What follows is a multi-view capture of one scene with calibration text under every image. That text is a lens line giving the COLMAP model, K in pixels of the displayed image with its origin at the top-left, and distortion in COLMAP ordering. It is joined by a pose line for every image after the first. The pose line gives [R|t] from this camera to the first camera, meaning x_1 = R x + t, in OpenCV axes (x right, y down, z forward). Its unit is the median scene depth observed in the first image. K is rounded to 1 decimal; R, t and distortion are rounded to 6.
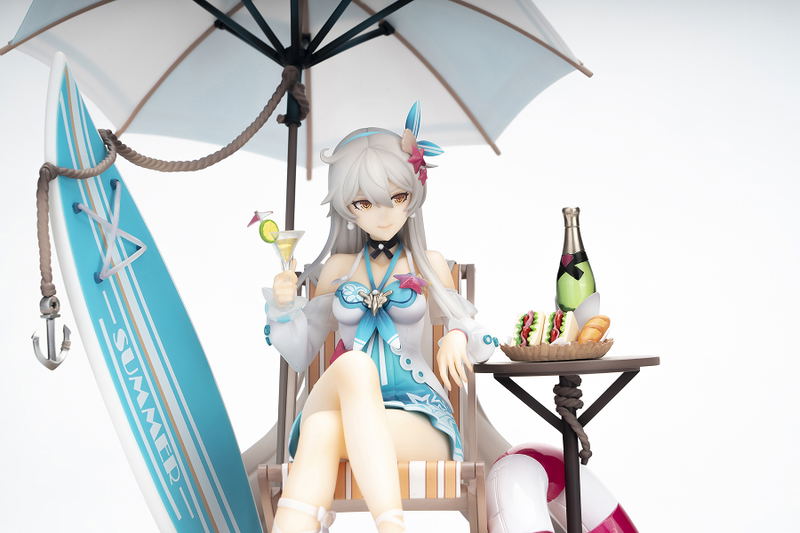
lens RADIAL K [[2317.7, 0, 397.7], [0, 2317.7, 265.2], [0, 0, 1]] dist [-0.016276, 0.000000]
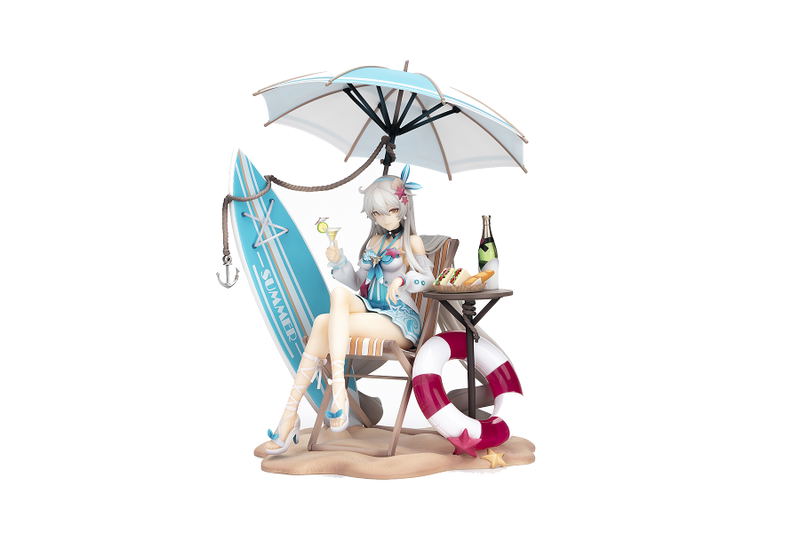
lens RADIAL K [[2317.7, 0, 398.2], [0, 2317.7, 266.7], [0, 0, 1]] dist [-0.016276, 0.000000]
pose [[0.895920, 0.042559, -0.442171, 0.945726], [-0.001743, 0.995729, 0.092308, -0.174674], [0.444211, -0.081930, 0.892168, -0.880250]]
